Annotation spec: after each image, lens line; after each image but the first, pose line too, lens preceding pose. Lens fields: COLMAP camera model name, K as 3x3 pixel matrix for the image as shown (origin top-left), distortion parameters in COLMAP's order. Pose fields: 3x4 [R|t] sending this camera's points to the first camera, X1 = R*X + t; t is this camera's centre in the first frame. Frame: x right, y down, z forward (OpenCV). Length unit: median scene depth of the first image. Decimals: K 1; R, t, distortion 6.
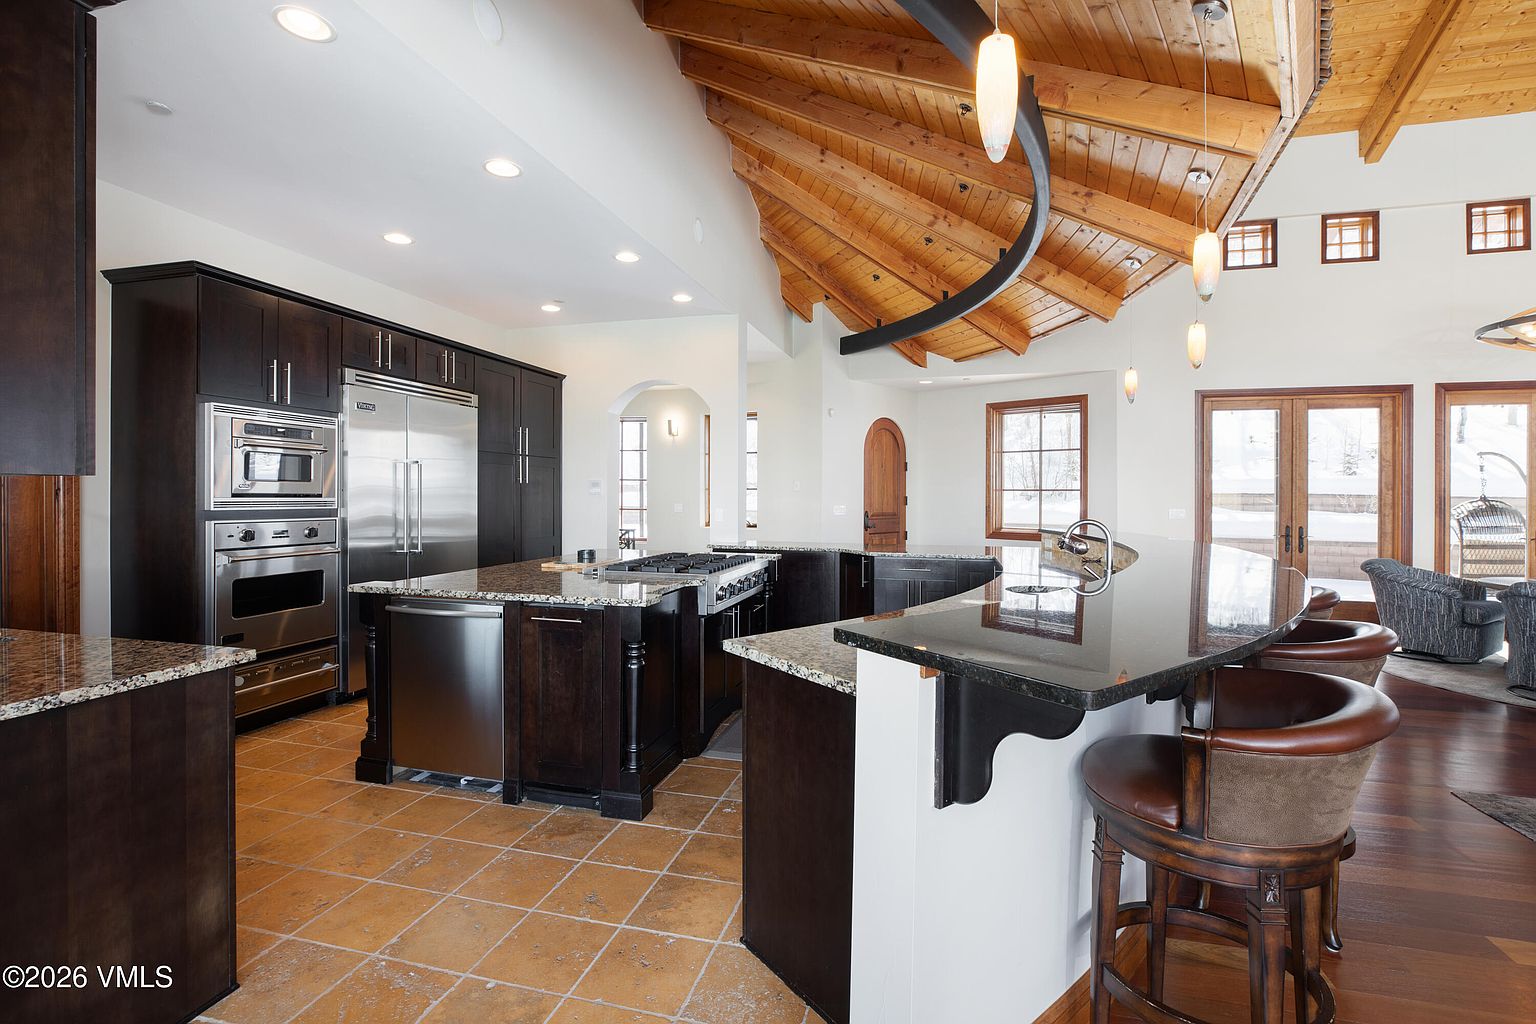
lens RADIAL K [[741.3, 0, 768.0], [0, 741.3, 512.0], [0, 0, 1]] dist [0.004740, 0.000846]
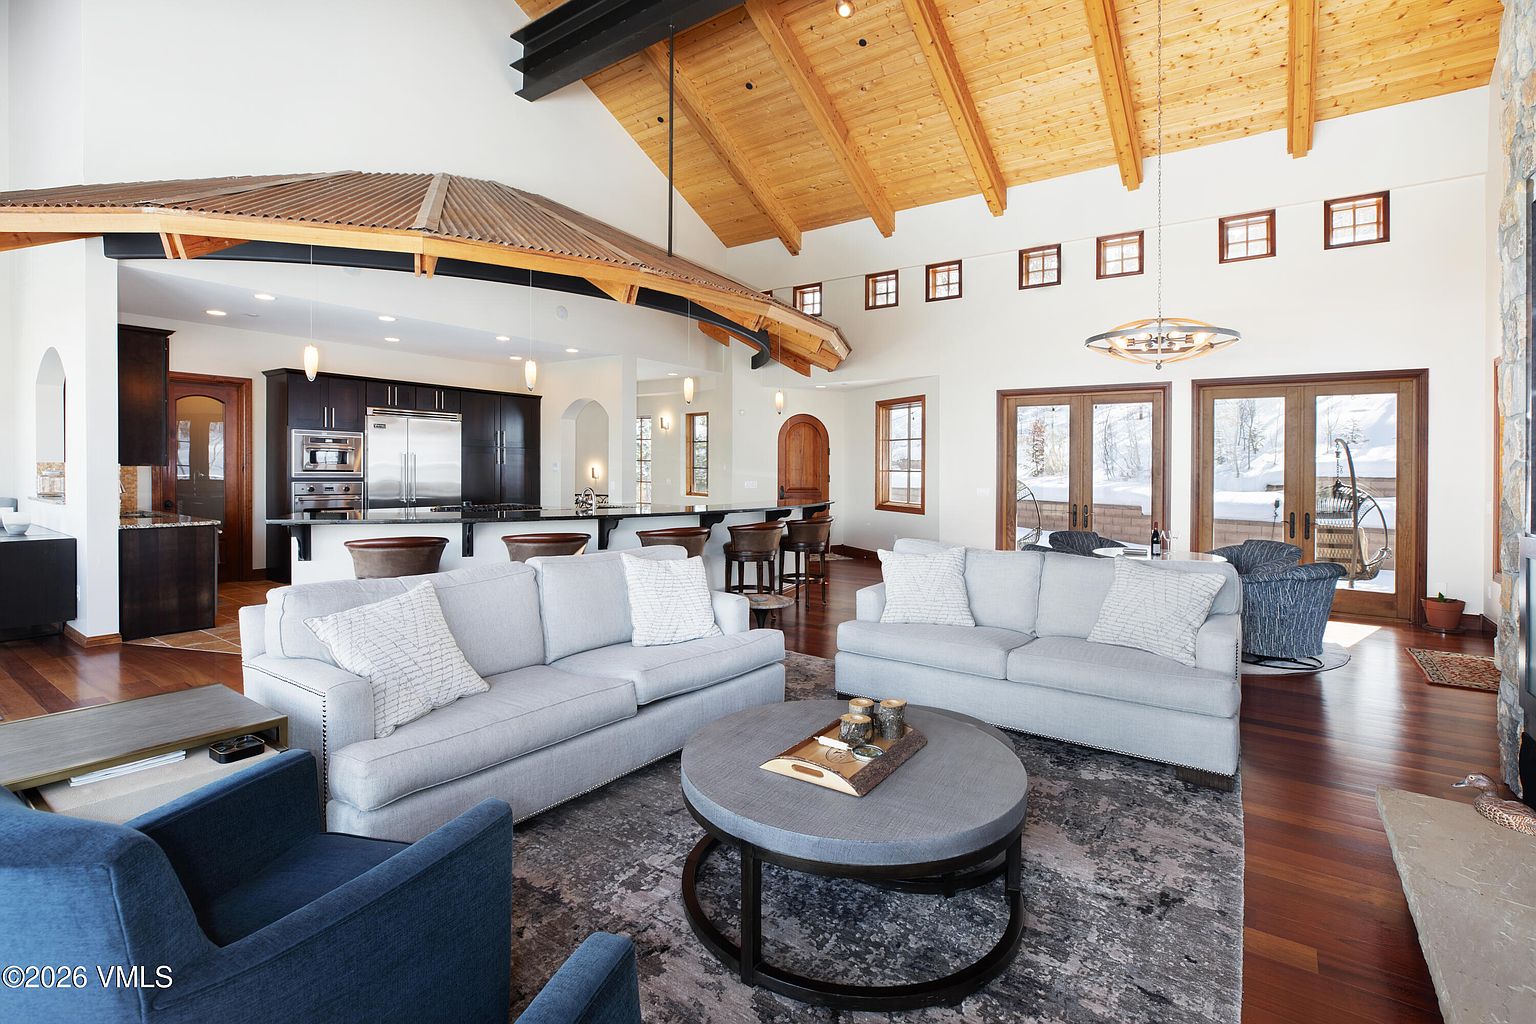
lens RADIAL K [[678.2, 0, 768.0], [0, 678.2, 512.0], [0, 0, 1]] dist [-0.092254, 0.040751]
pose [[0.929488, 0.031357, -0.367518, 0.672314], [-0.018950, 0.999124, 0.037320, 0.000881], [0.368366, -0.027724, 0.929268, -0.158016]]
